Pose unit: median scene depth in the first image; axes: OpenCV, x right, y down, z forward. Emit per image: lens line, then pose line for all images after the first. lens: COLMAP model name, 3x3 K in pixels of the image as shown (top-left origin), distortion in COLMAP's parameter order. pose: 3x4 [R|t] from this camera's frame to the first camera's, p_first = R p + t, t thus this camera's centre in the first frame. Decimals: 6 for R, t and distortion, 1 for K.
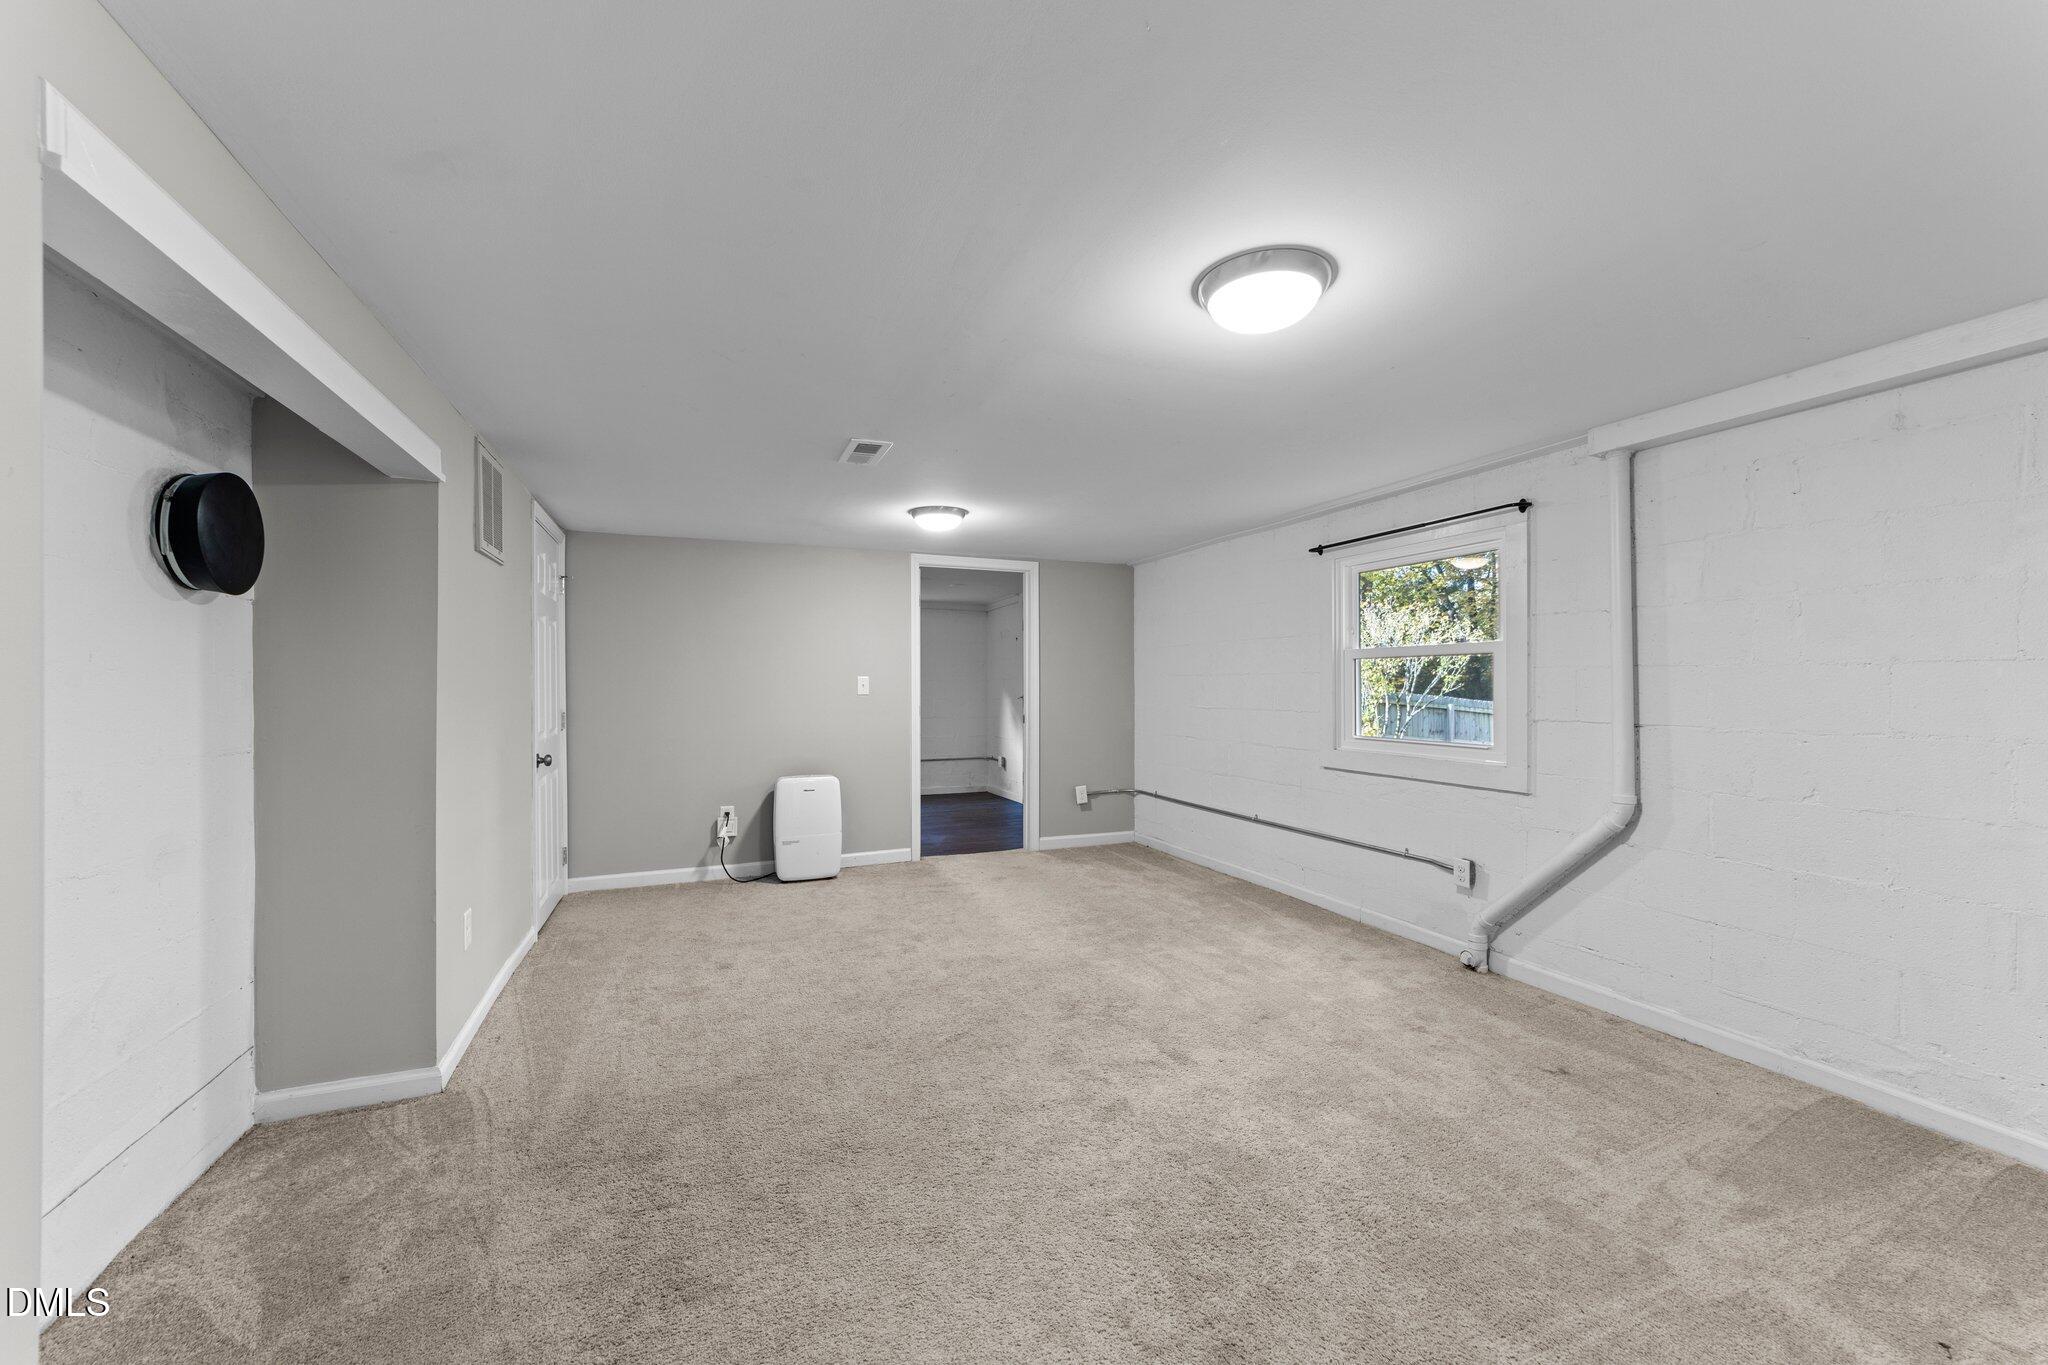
lens RADIAL K [[792.2, 0, 1025.6], [0, 792.2, 686.3], [0, 0, 1]] dist [-0.010487, 0.002999]
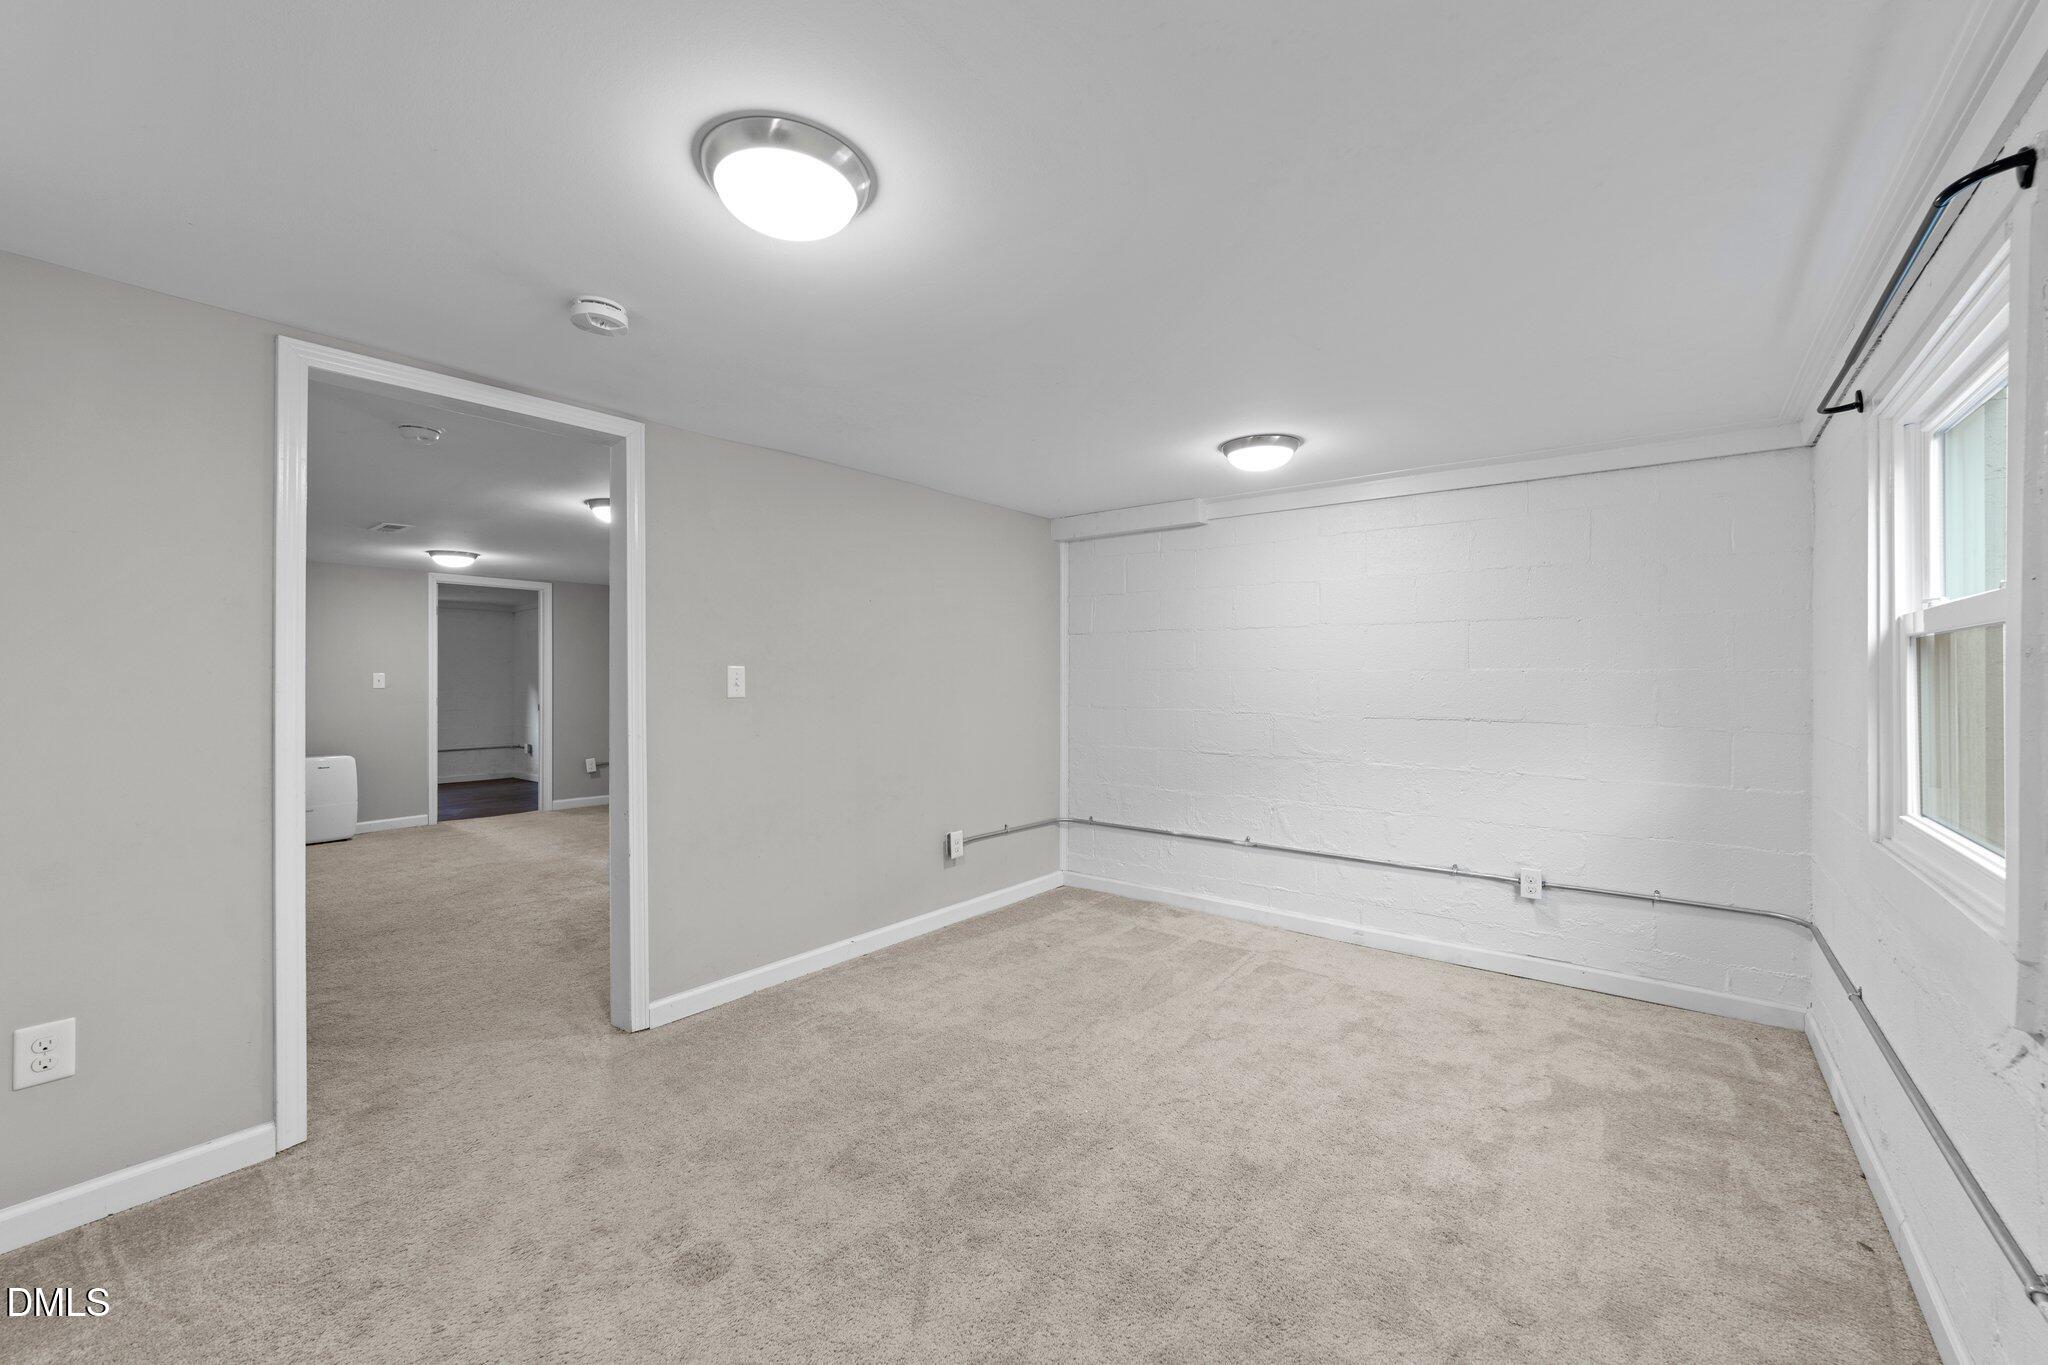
lens RADIAL K [[792.2, 0, 1026.1], [0, 792.2, 676.9], [0, 0, 1]] dist [-0.010487, 0.002999]
pose [[0.874258, 0.001737, 0.485458, 0.070111], [0.000379, 0.999991, -0.004260, -0.001184], [-0.485461, 0.003908, 0.874249, -0.498786]]
